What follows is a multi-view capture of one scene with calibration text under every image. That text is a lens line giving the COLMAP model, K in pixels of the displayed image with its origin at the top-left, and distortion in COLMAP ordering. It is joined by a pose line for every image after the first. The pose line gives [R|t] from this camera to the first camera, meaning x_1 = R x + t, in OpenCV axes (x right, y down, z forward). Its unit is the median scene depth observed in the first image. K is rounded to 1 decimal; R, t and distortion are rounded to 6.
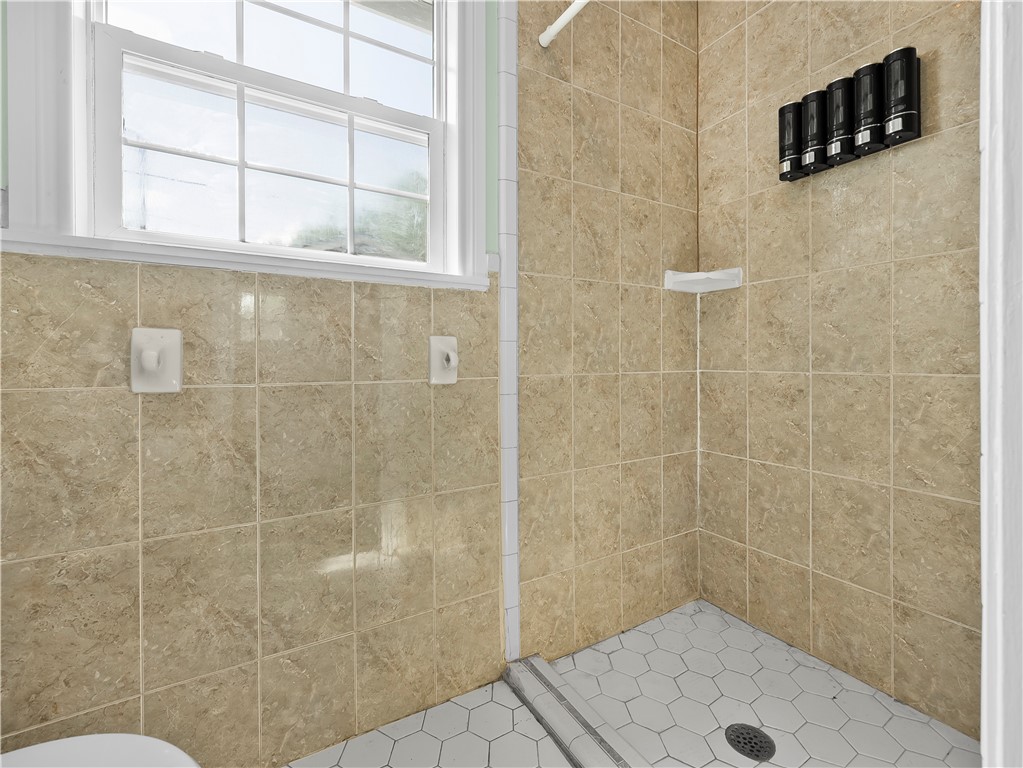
lens RADIAL K [[450.0, 0, 517.1], [0, 450.0, 364.5], [0, 0, 1]] dist [-0.001574, 0.000259]
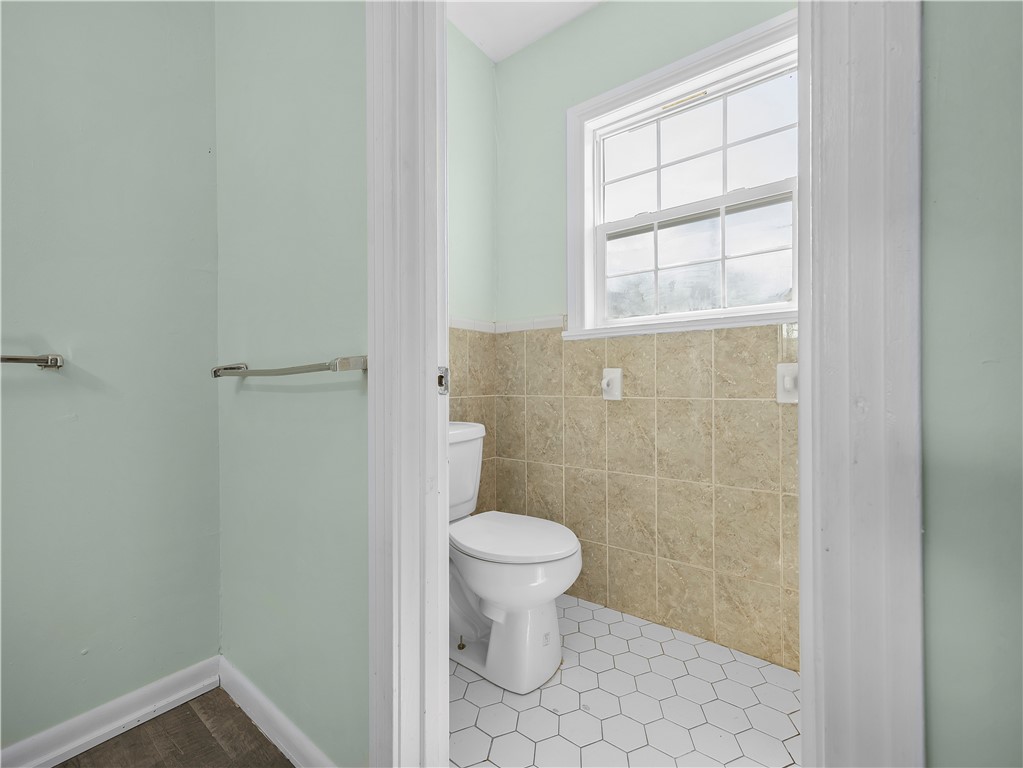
lens RADIAL K [[430.3, 0, 511.5], [0, 430.3, 384.0], [0, 0, 1]] dist [-0.002625, -0.000208]
pose [[0.379772, 0.001738, -0.925079, 0.737285], [0.001295, 0.999996, 0.002410, -0.013248], [0.925079, -0.002113, 0.379768, -0.142638]]
